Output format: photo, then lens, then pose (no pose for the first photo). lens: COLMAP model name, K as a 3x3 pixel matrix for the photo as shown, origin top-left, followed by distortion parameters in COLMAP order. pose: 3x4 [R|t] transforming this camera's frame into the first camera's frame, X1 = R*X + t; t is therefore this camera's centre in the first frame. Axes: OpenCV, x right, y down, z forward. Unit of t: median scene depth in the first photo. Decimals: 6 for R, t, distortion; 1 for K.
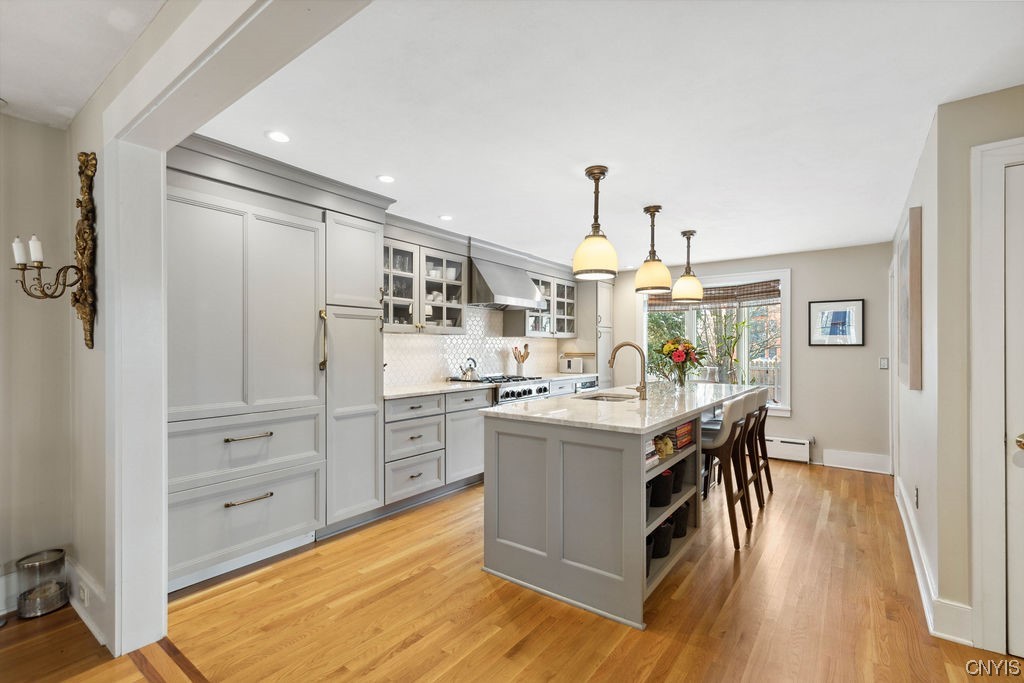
lens RADIAL K [[460.2, 0, 513.3], [0, 460.2, 349.2], [0, 0, 1]] dist [0.006364, -0.000977]
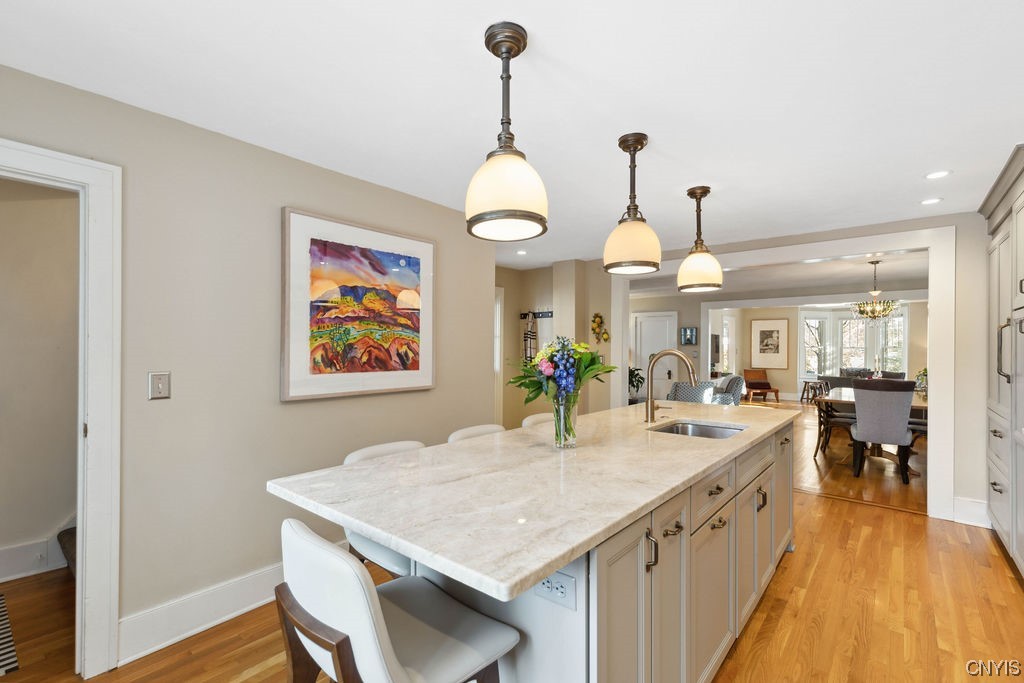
lens RADIAL K [[456.0, 0, 518.9], [0, 456.0, 345.9], [0, 0, 1]] dist [-0.000490, 0.000110]
pose [[-0.998707, -0.000890, 0.050832, 0.545751], [-0.000816, 0.999999, 0.001467, -0.028698], [-0.050833, 0.001424, -0.998706, 2.084247]]
